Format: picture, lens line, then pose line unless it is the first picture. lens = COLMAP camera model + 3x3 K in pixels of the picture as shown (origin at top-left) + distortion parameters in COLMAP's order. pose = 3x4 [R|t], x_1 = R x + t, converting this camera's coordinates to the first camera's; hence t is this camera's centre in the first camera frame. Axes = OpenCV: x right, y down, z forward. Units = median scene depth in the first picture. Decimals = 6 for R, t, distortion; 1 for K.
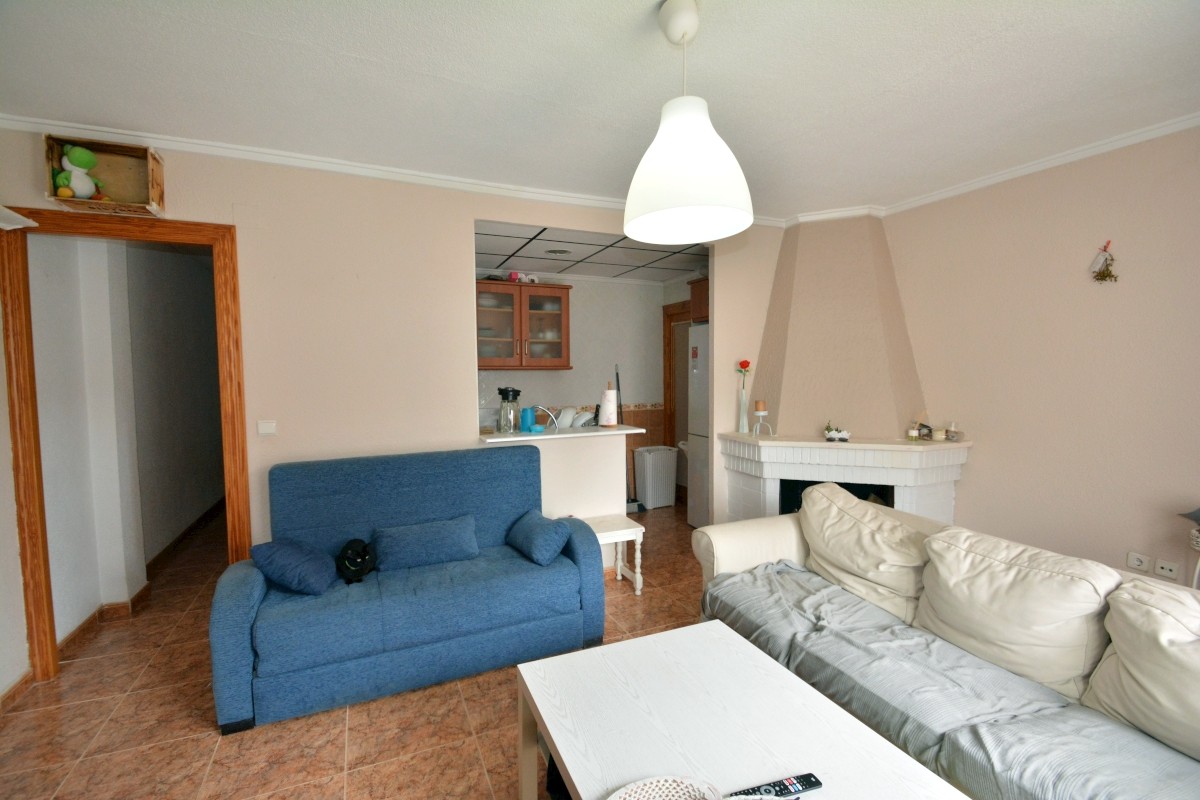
lens RADIAL K [[529.0, 0, 594.3], [0, 529.0, 404.0], [0, 0, 1]] dist [-0.010569, -0.003695]
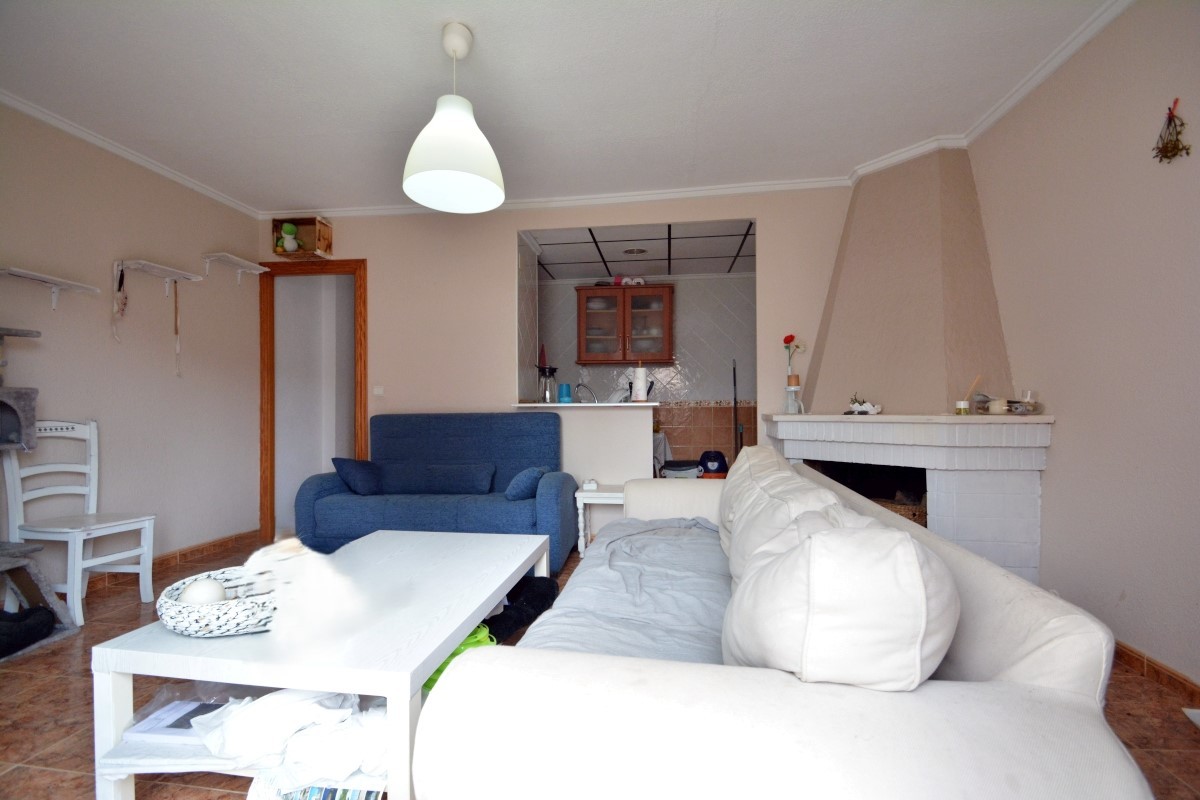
lens RADIAL K [[529.0, 0, 592.0], [0, 529.0, 404.8], [0, 0, 1]] dist [-0.010569, -0.003695]
pose [[0.853287, 0.002249, -0.521437, 0.547164], [-0.034236, 0.998075, -0.051719, 0.115600], [0.520317, 0.061983, 0.851721, 0.045505]]
